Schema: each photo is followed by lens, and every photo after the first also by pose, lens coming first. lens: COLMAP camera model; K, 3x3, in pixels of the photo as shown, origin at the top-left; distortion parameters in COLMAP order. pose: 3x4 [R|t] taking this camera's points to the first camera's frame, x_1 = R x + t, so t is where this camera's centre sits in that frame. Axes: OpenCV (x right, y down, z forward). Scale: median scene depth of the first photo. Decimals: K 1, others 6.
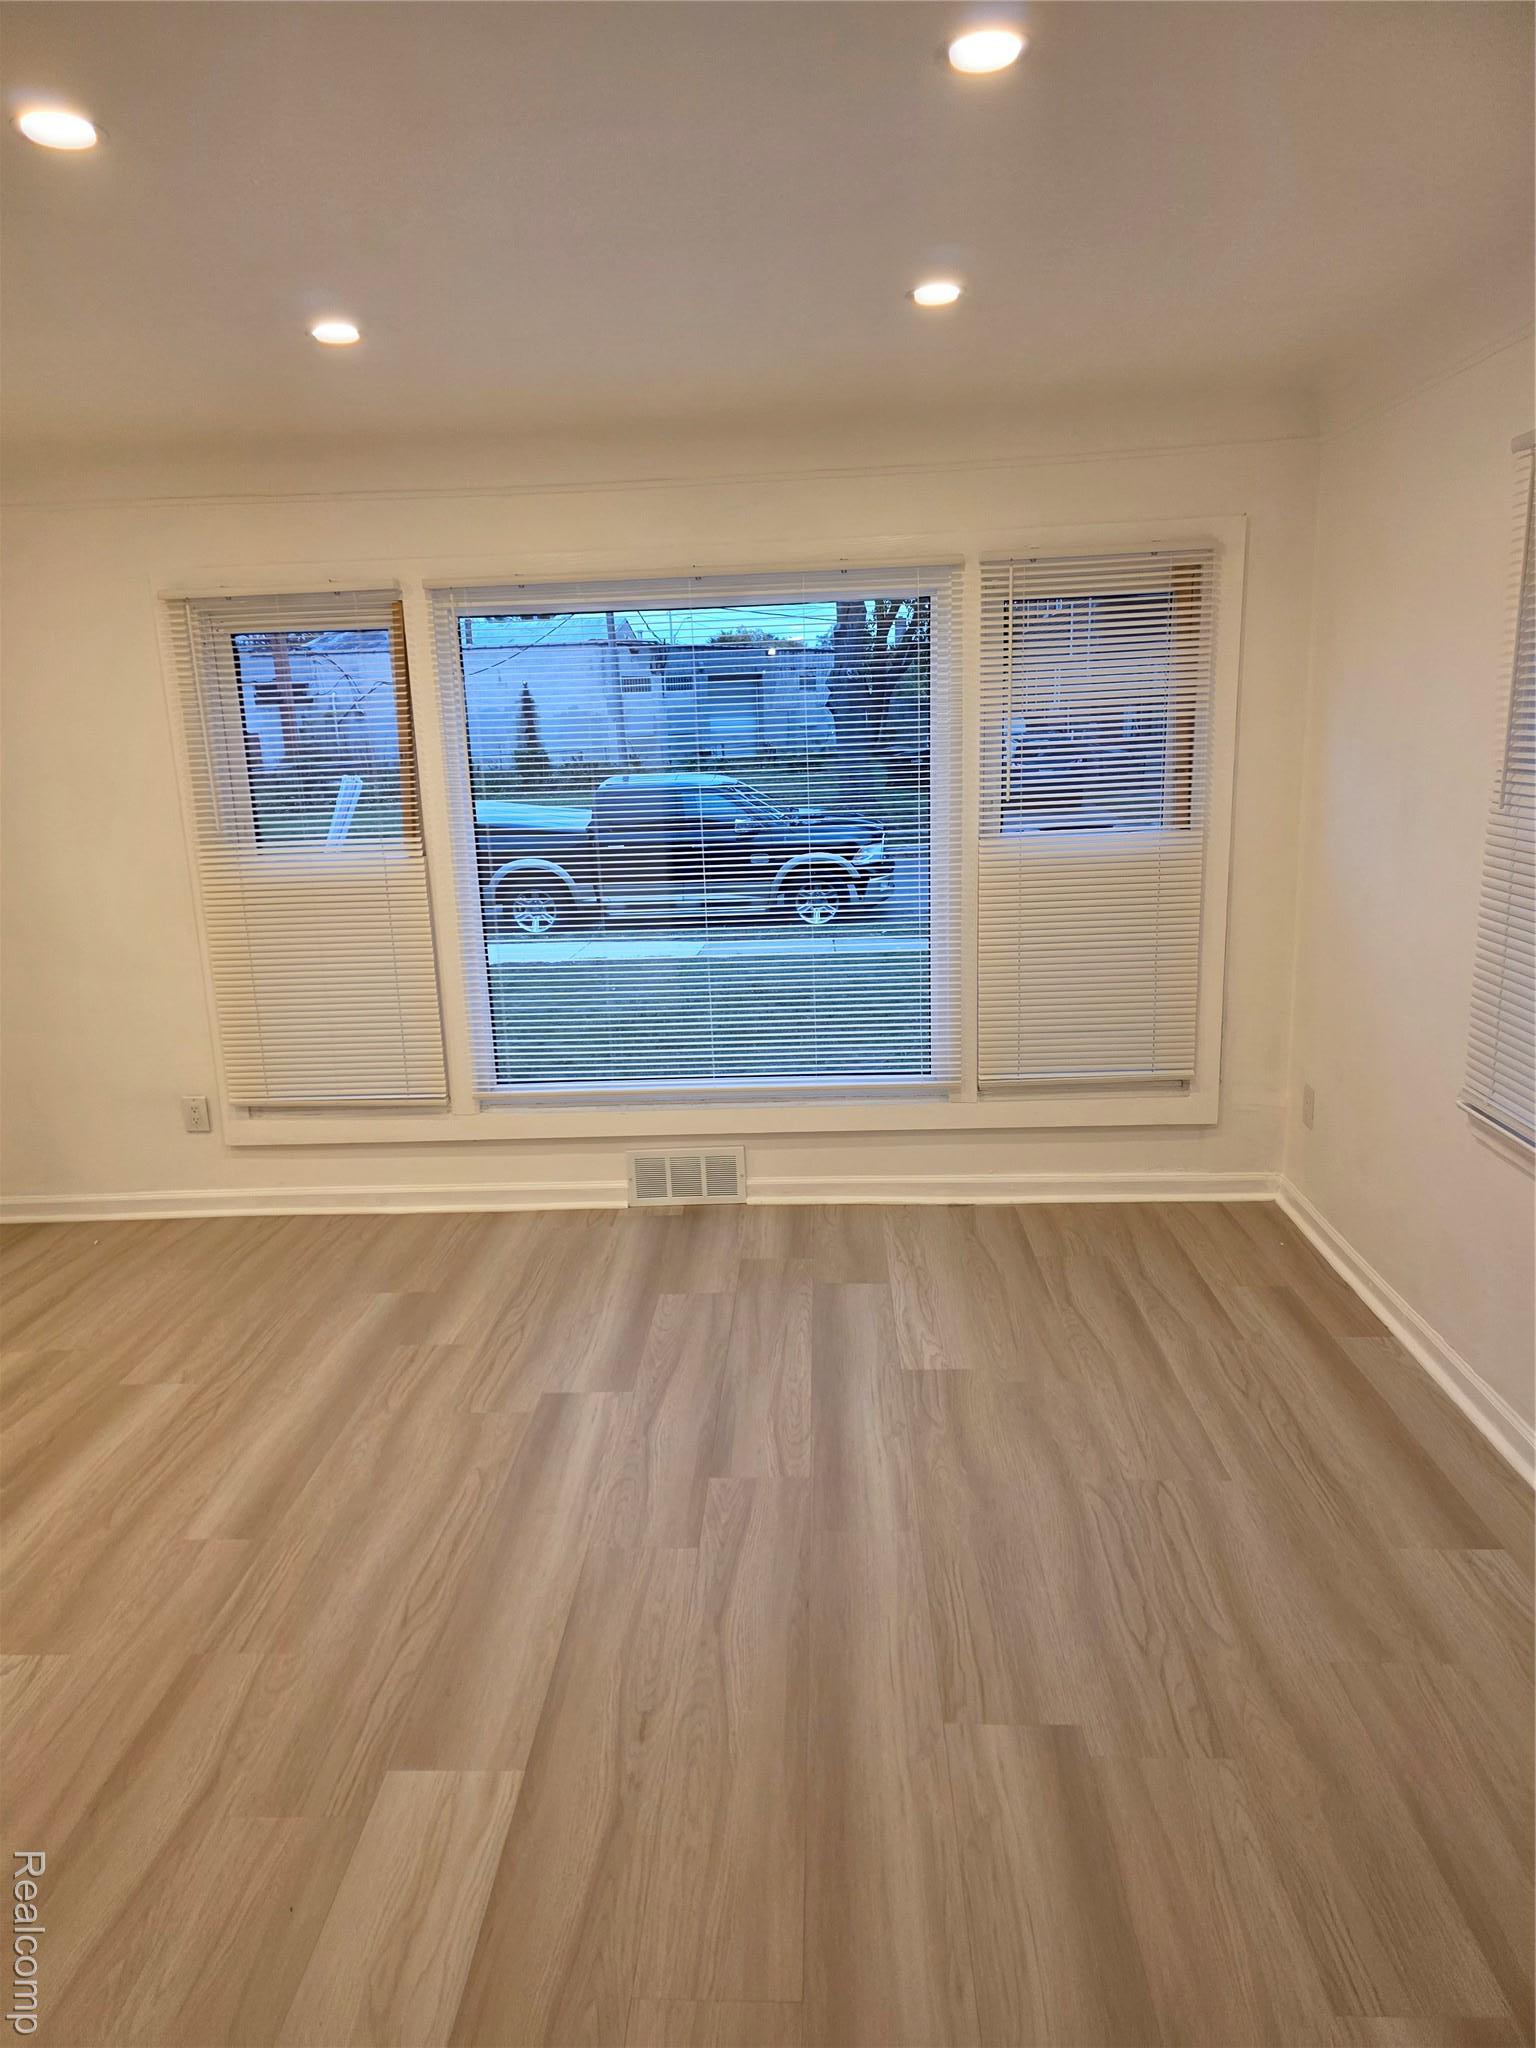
lens RADIAL K [[1382.6, 0, 759.7], [0, 1382.6, 1025.5], [0, 0, 1]] dist [0.069308, -0.068232]
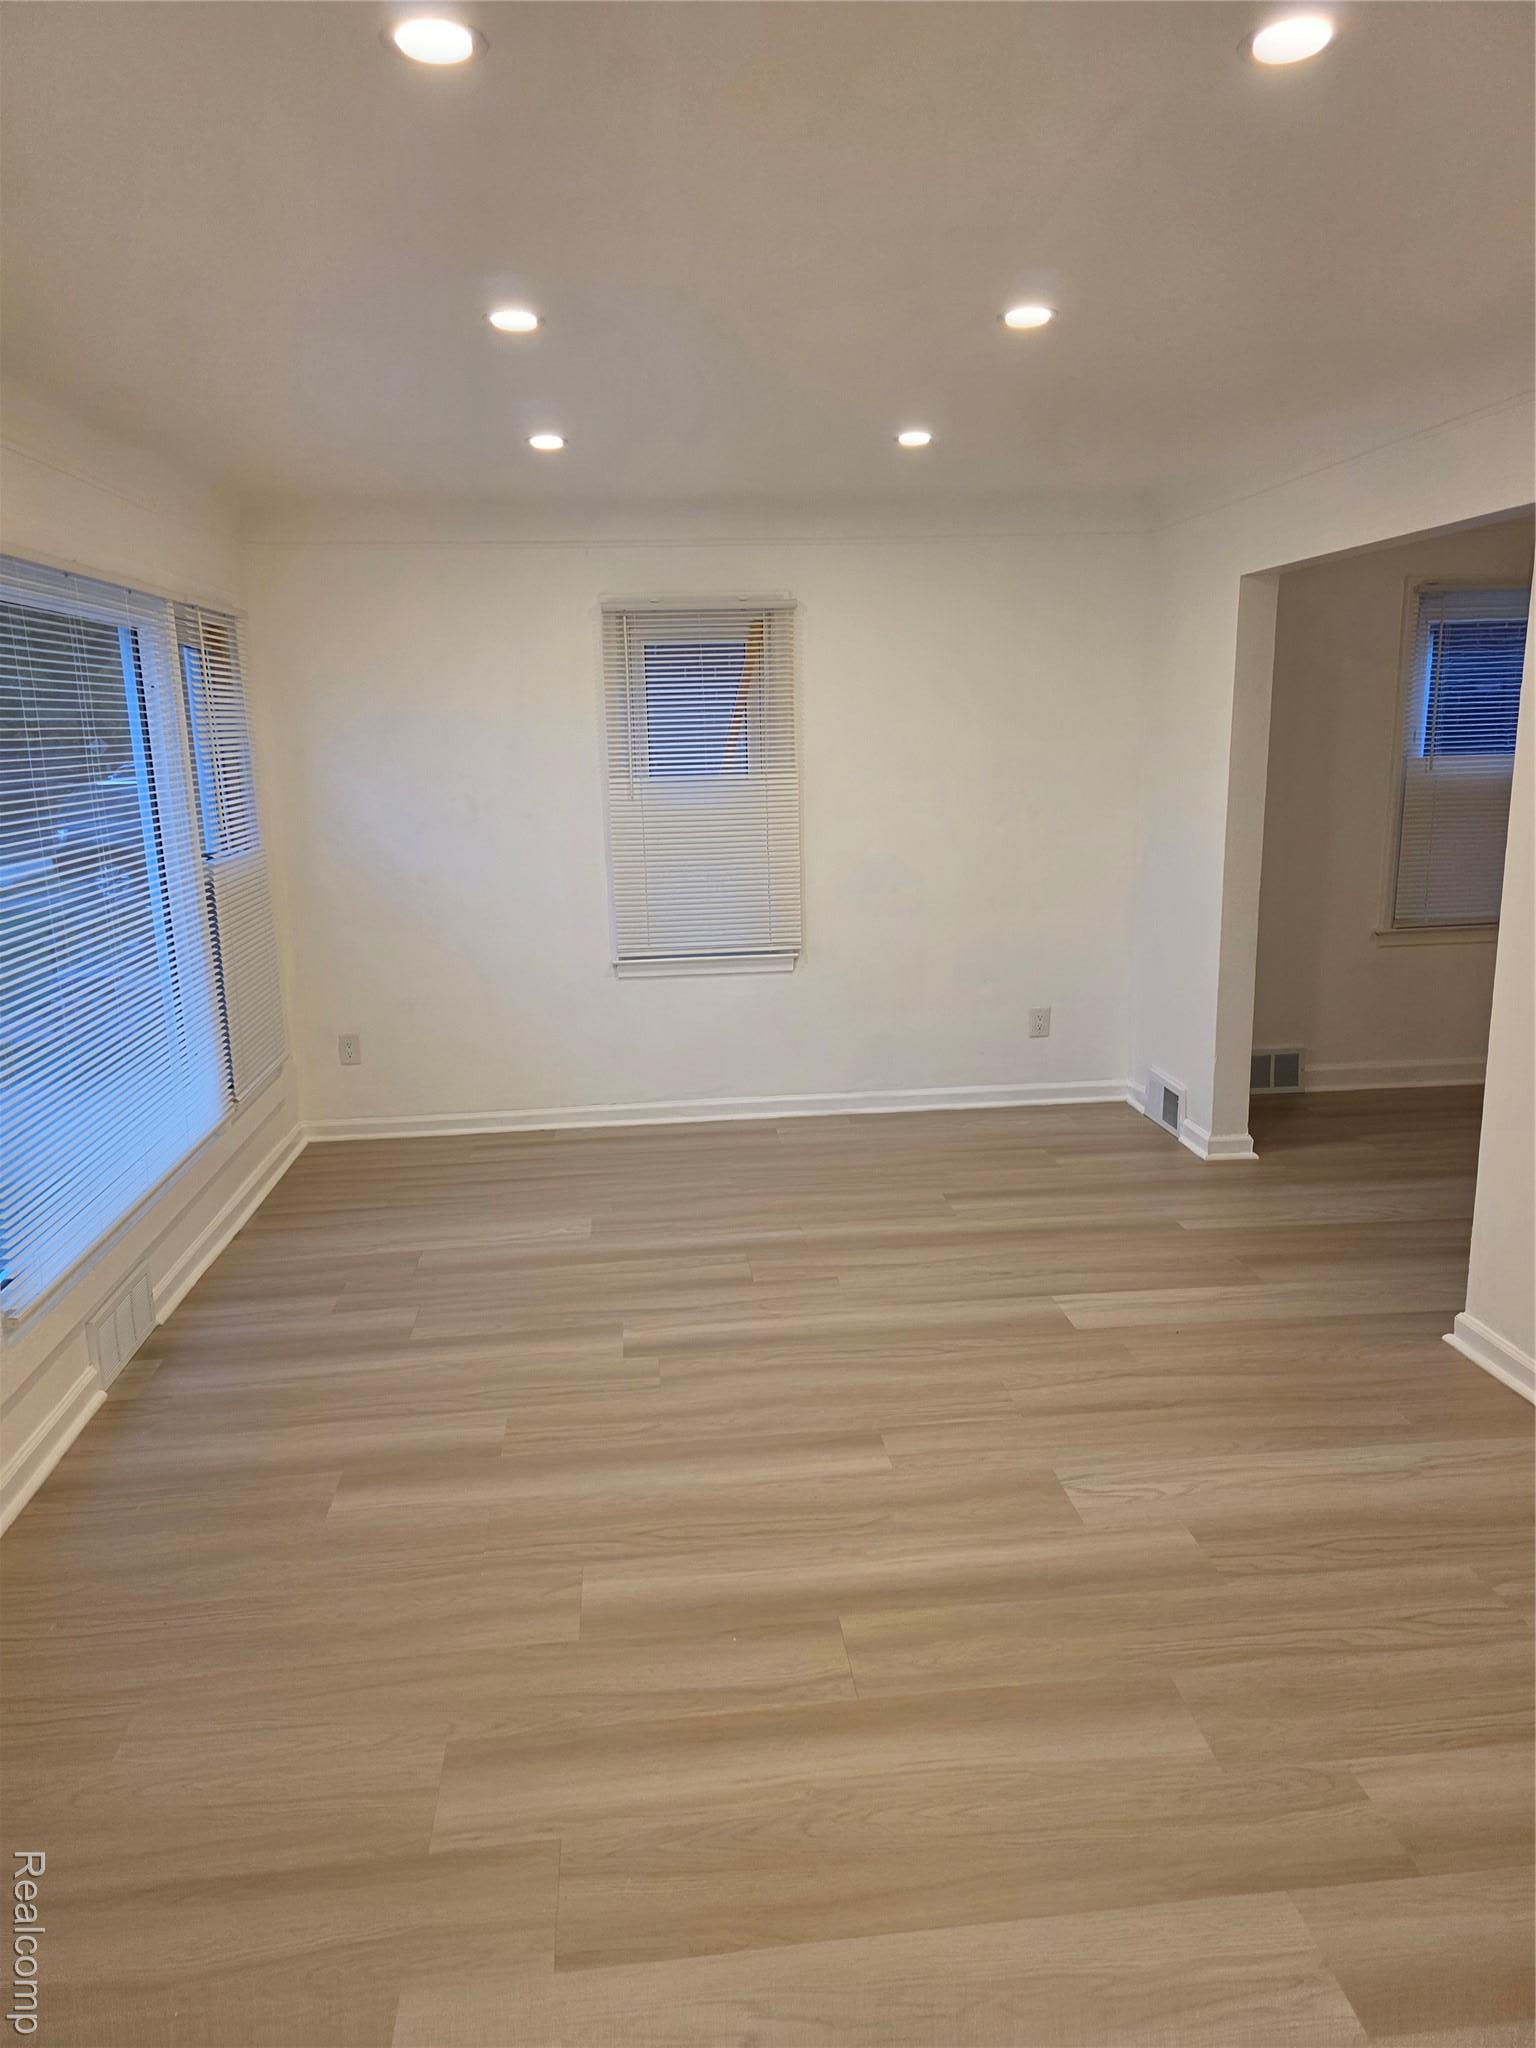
lens RADIAL K [[1382.6, 0, 766.6], [0, 1382.6, 1023.3], [0, 0, 1]] dist [0.069308, -0.068232]
pose [[-0.156650, -0.174212, 0.972168, -1.270281], [0.253191, 0.944343, 0.210024, -0.189319], [-0.954649, 0.279044, -0.103823, 1.023019]]
